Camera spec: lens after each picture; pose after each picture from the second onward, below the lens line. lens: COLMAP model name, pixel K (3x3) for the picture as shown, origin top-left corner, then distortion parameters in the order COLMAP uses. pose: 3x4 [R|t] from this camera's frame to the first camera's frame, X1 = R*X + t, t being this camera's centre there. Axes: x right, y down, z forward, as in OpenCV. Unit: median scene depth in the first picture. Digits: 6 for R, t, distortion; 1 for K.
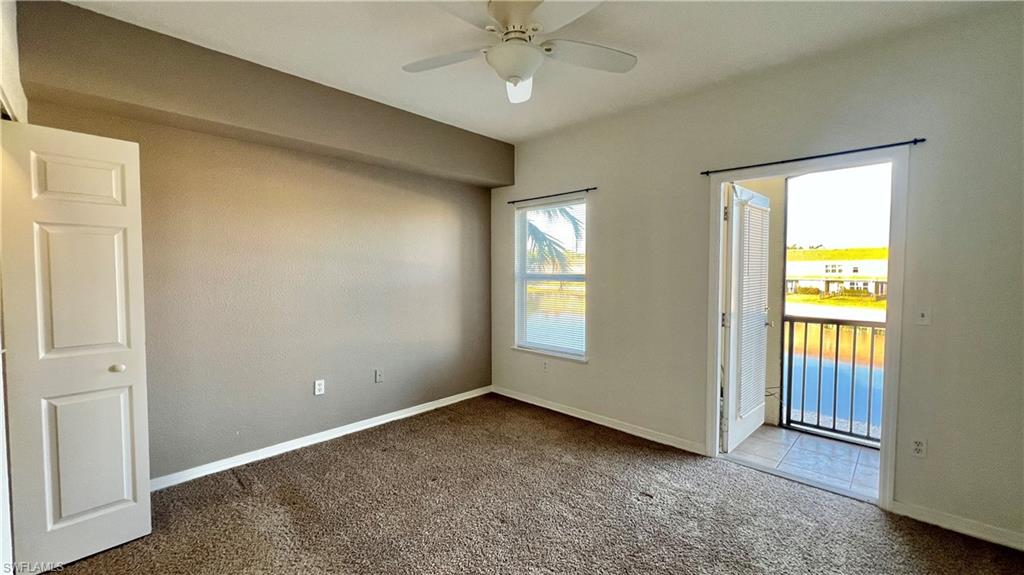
lens RADIAL K [[411.6, 0, 527.9], [0, 411.6, 283.1], [0, 0, 1]] dist [0.000718, -0.000024]
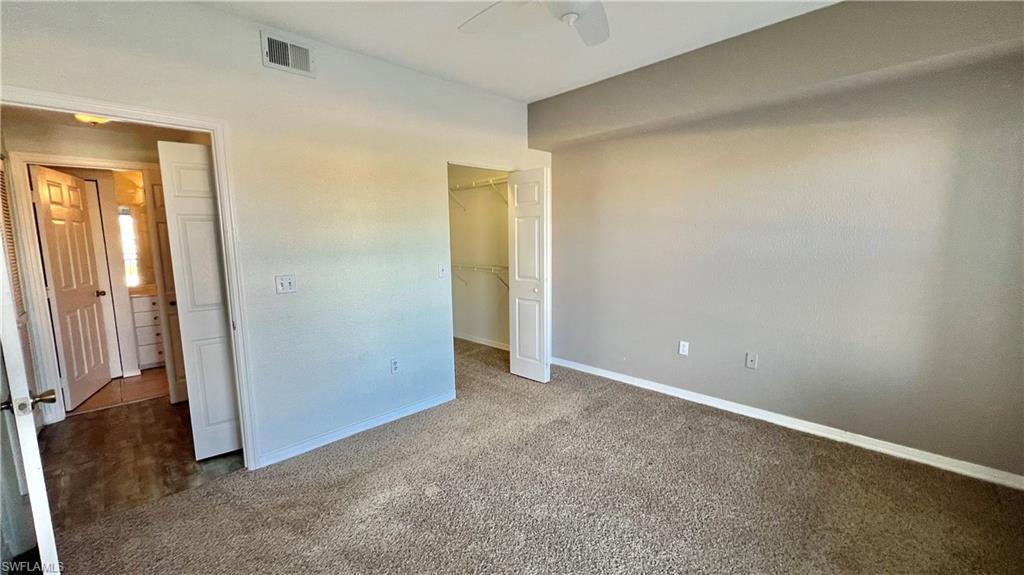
lens RADIAL K [[410.0, 0, 510.4], [0, 410.0, 286.8], [0, 0, 1]] dist [0.001620, -0.000173]
pose [[-0.054713, 0.113814, -0.991994, 0.559142], [-0.022706, 0.993084, 0.115191, -0.017236], [0.998244, 0.028826, -0.051750, 0.606622]]
